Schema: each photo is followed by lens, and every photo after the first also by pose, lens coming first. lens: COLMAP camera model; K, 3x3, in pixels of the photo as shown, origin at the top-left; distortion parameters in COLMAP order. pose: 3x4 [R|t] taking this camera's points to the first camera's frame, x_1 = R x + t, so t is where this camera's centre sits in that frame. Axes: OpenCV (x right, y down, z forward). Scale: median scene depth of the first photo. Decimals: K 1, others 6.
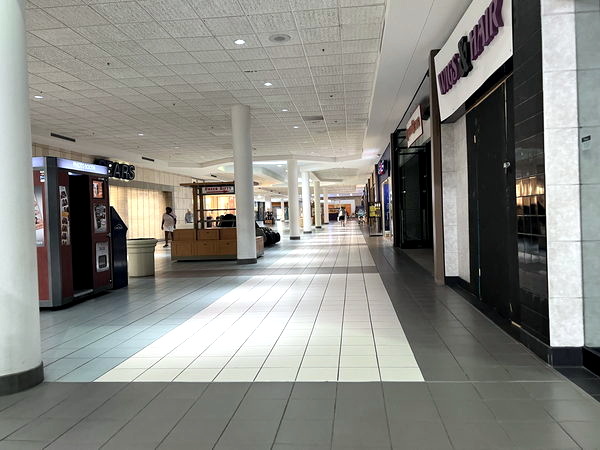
lens RADIAL K [[475.9, 0, 302.3], [0, 475.9, 226.3], [0, 0, 1]] dist [0.023842, -0.005761]
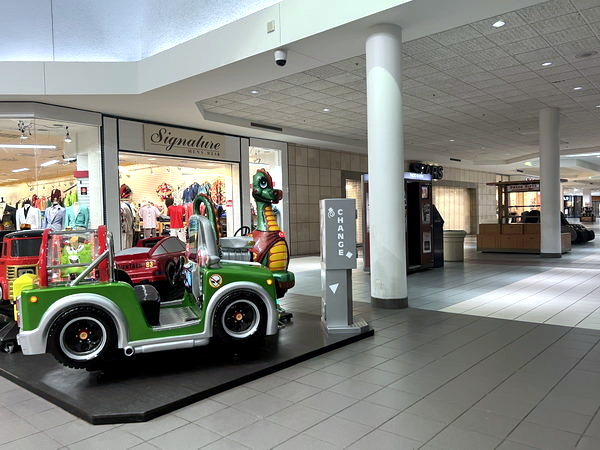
lens RADIAL K [[475.9, 0, 303.3], [0, 475.9, 231.3], [0, 0, 1]] dist [0.023842, -0.005761]
pose [[0.821044, 0.030082, -0.570071, 0.034449], [-0.018642, 0.999491, 0.025892, 0.002758], [0.570560, -0.010631, 0.821187, -0.170547]]
